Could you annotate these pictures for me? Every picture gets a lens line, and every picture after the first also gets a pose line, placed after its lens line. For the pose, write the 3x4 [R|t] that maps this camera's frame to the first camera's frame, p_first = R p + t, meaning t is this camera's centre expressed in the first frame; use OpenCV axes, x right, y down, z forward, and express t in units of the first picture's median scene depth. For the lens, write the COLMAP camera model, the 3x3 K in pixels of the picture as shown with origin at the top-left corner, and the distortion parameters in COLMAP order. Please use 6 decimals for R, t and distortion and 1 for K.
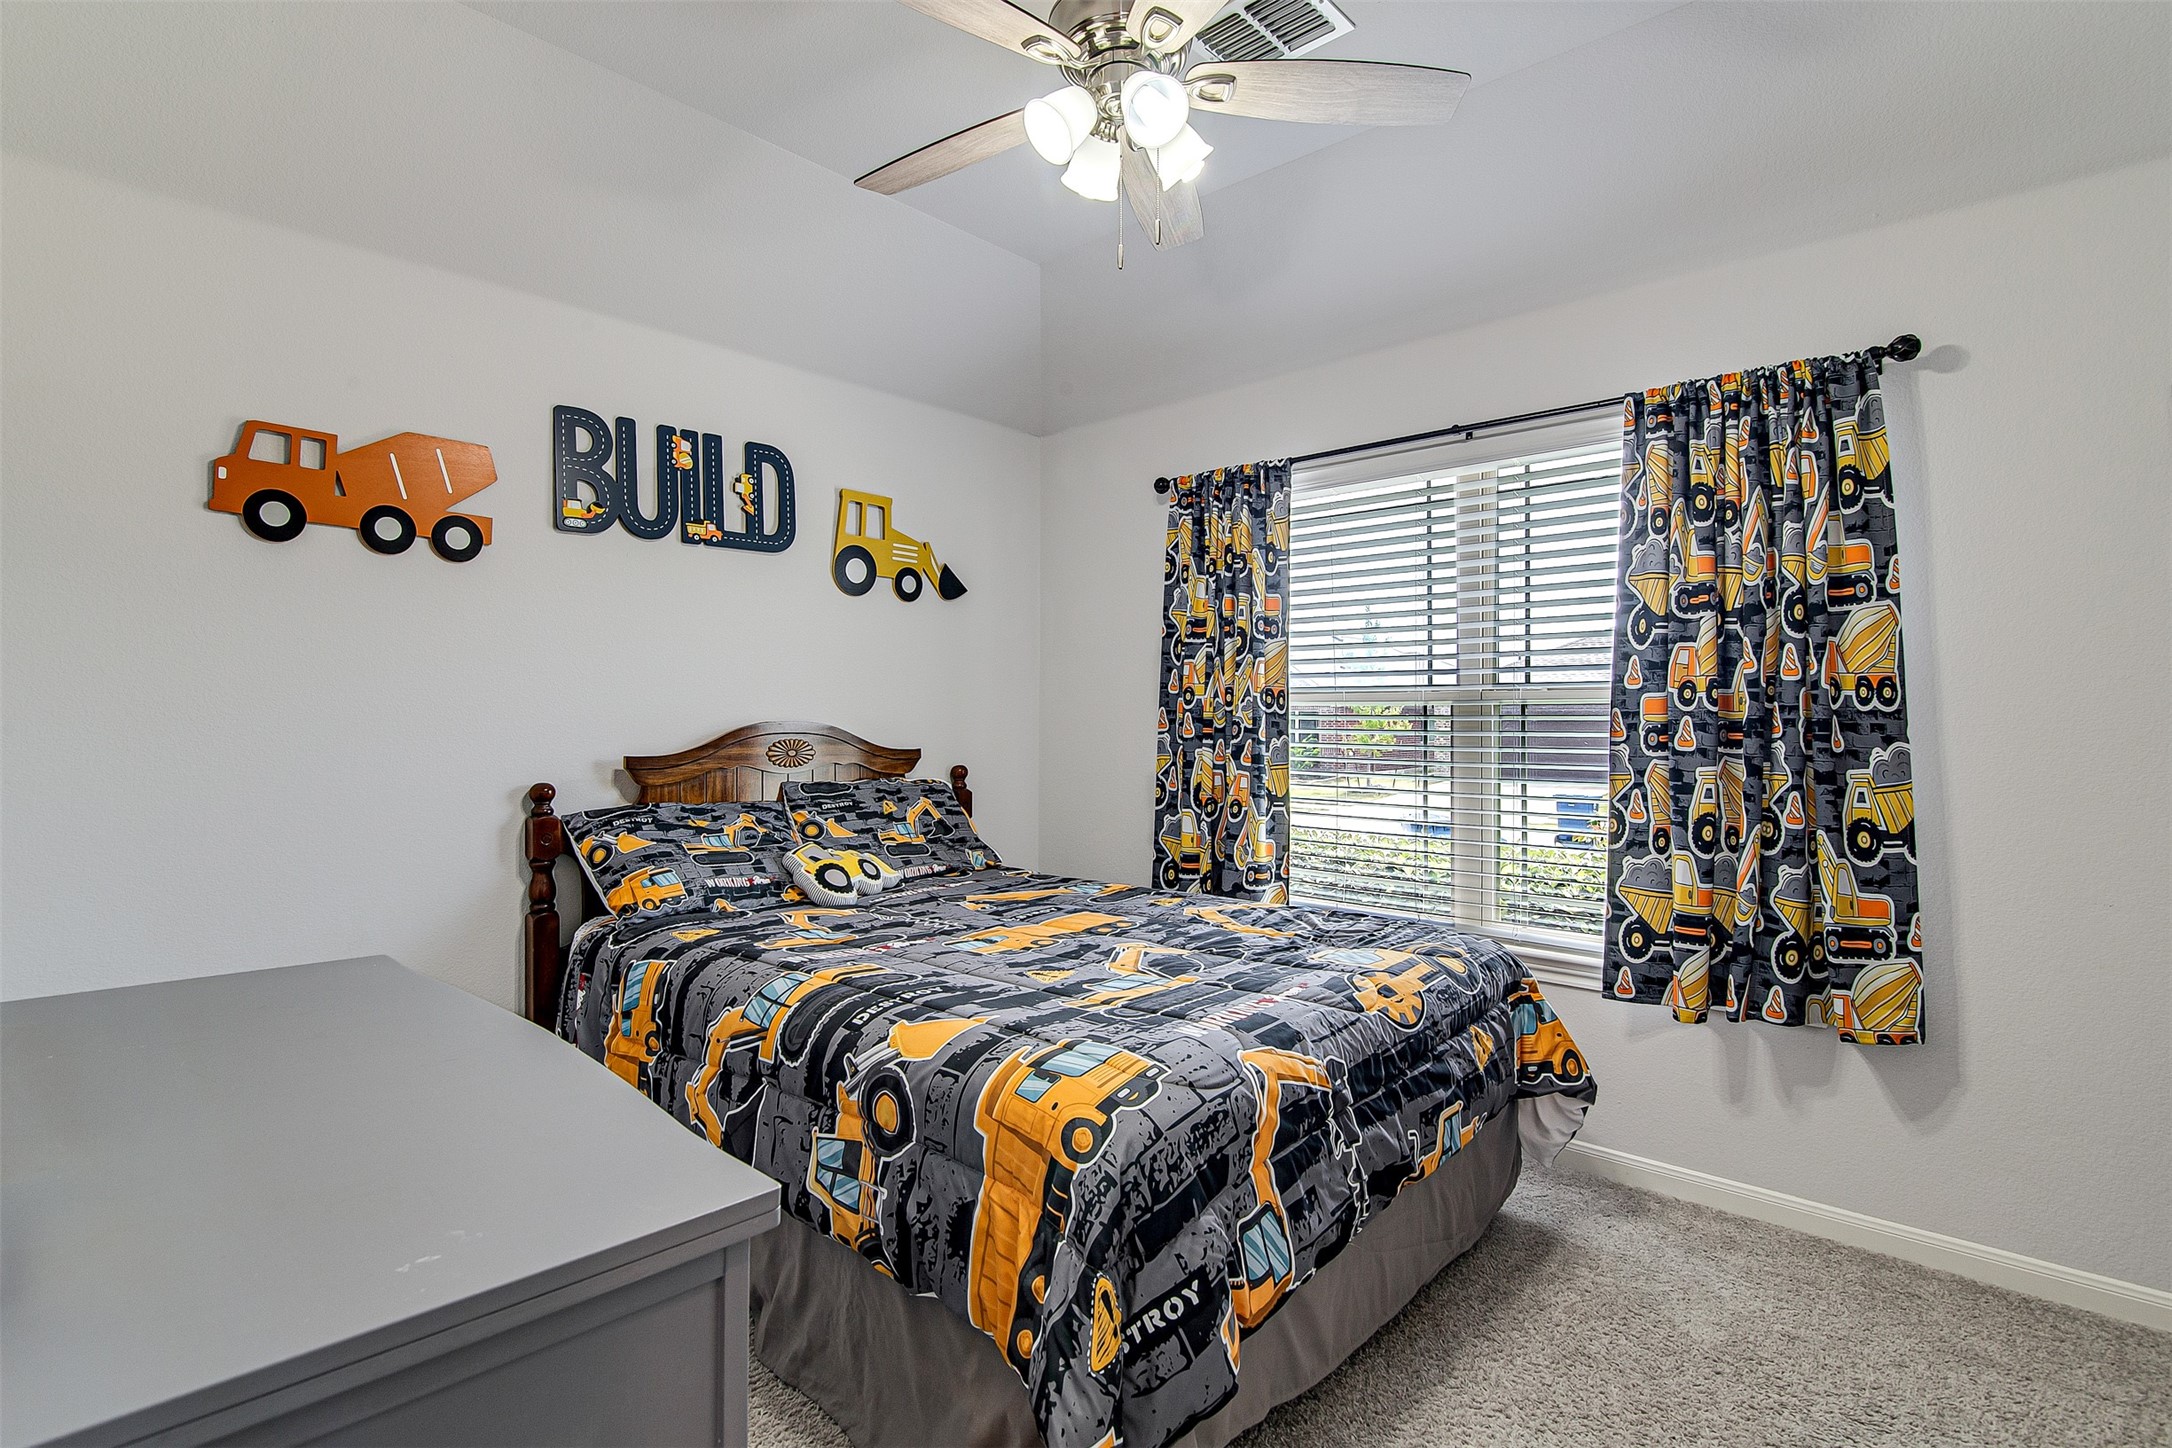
lens RADIAL K [[1055.8, 0, 1079.6], [0, 1055.8, 707.5], [0, 0, 1]] dist [-0.012668, 0.000043]
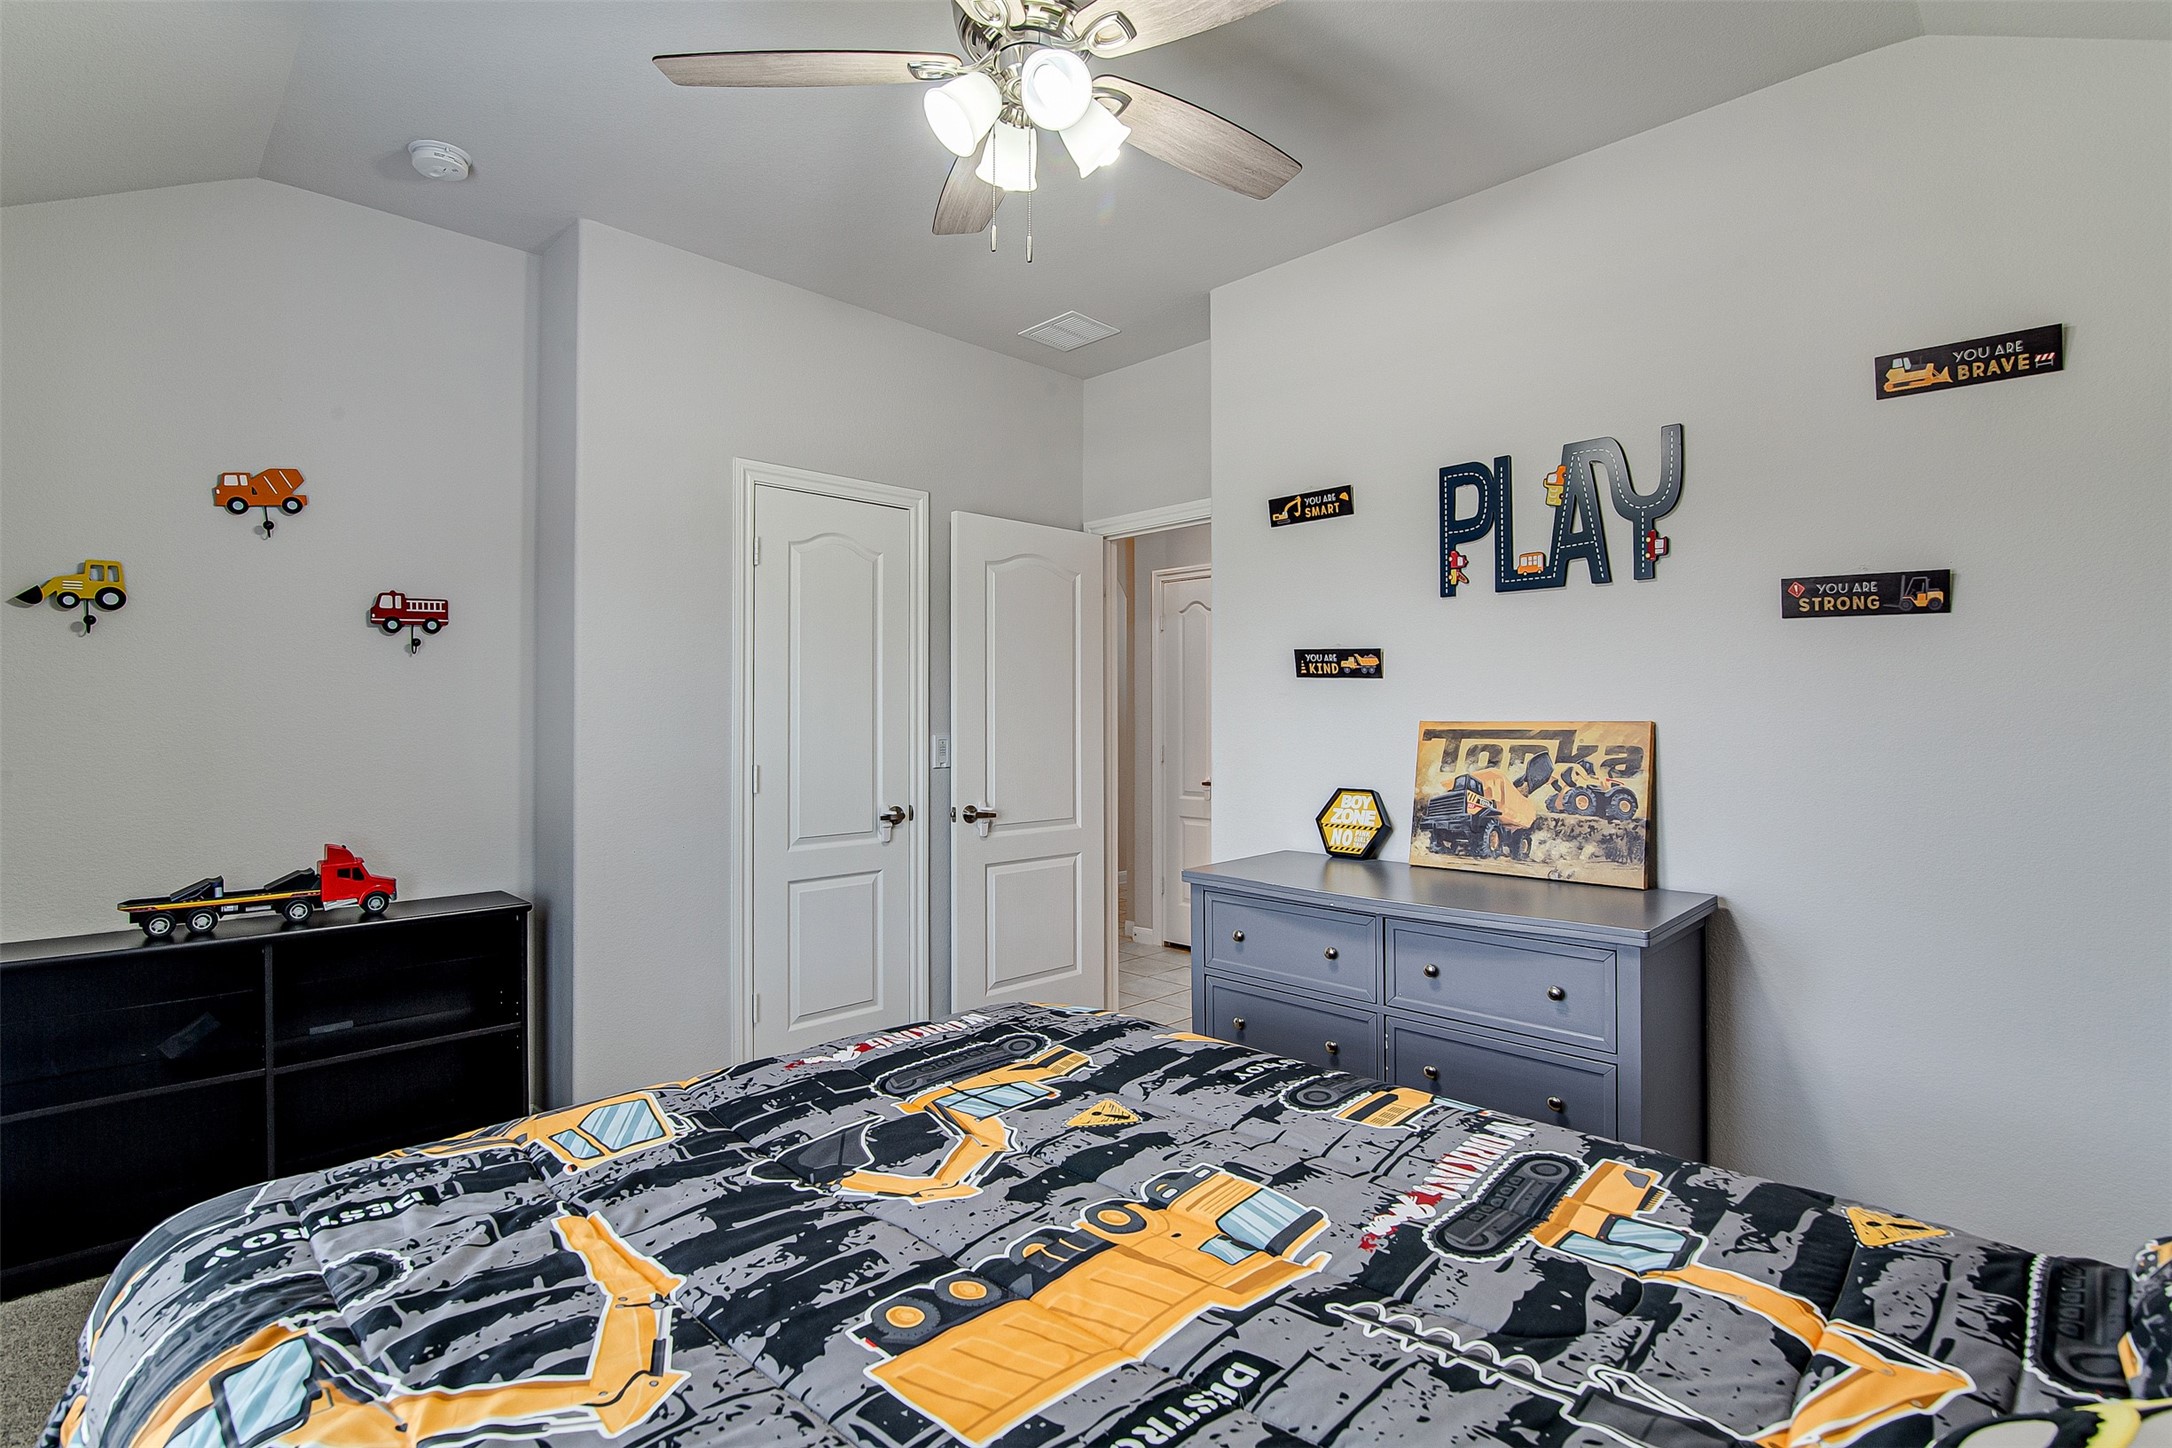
lens RADIAL K [[1055.8, 0, 1079.6], [0, 1055.8, 707.5], [0, 0, 1]] dist [-0.012668, 0.000043]
pose [[-0.999072, -0.003650, 0.042905, -0.045729], [-0.004327, 0.999867, -0.015706, -0.003823], [-0.042842, -0.015877, -0.998956, 1.905768]]
